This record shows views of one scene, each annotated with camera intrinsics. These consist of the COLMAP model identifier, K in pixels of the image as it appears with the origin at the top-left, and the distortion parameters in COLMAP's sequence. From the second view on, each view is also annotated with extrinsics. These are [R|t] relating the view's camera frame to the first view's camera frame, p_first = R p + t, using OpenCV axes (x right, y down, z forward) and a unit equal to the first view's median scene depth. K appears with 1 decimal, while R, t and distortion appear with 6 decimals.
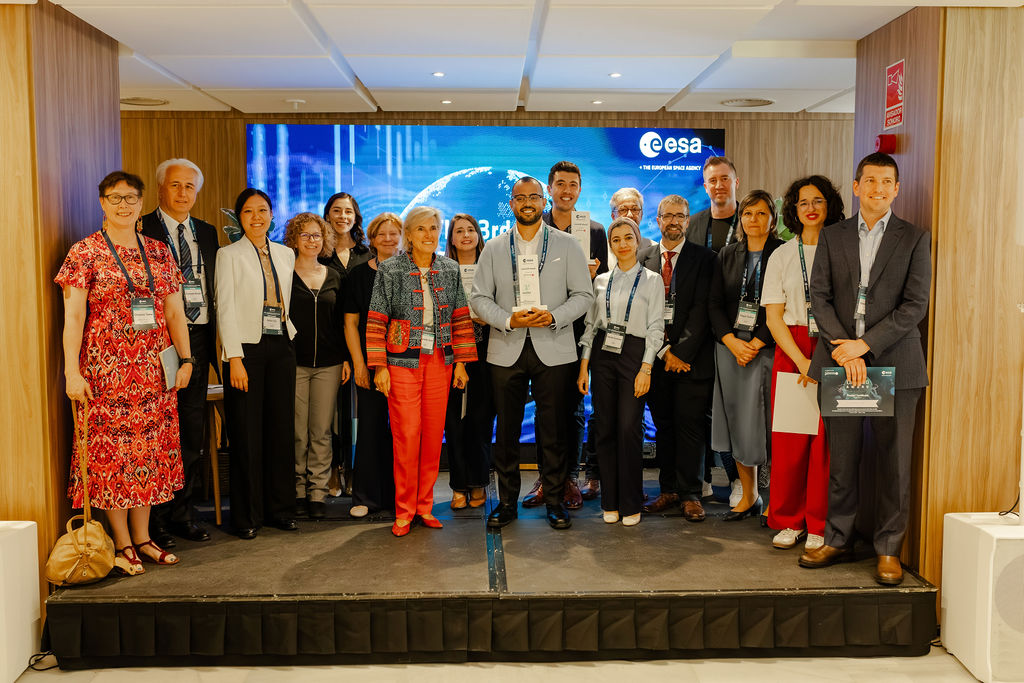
lens RADIAL K [[986.3, 0, 512.0], [0, 986.3, 341.5], [0, 0, 1]] dist [0.005488, 0.005194]
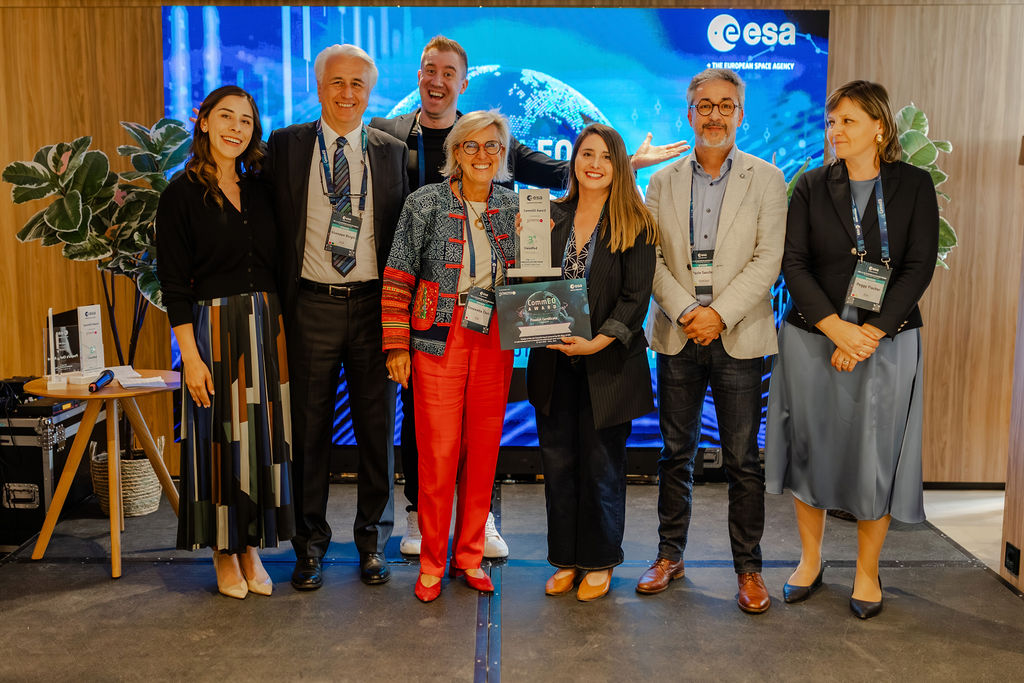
lens RADIAL K [[1119.3, 0, 485.0], [0, 1119.3, 348.5], [0, 0, 1]] dist [0.003696, 0.006498]
pose [[0.998580, 0.009859, -0.052355, 0.013451], [-0.007404, 0.998873, 0.046872, -0.008913], [0.052758, -0.046418, 0.997528, 0.175839]]
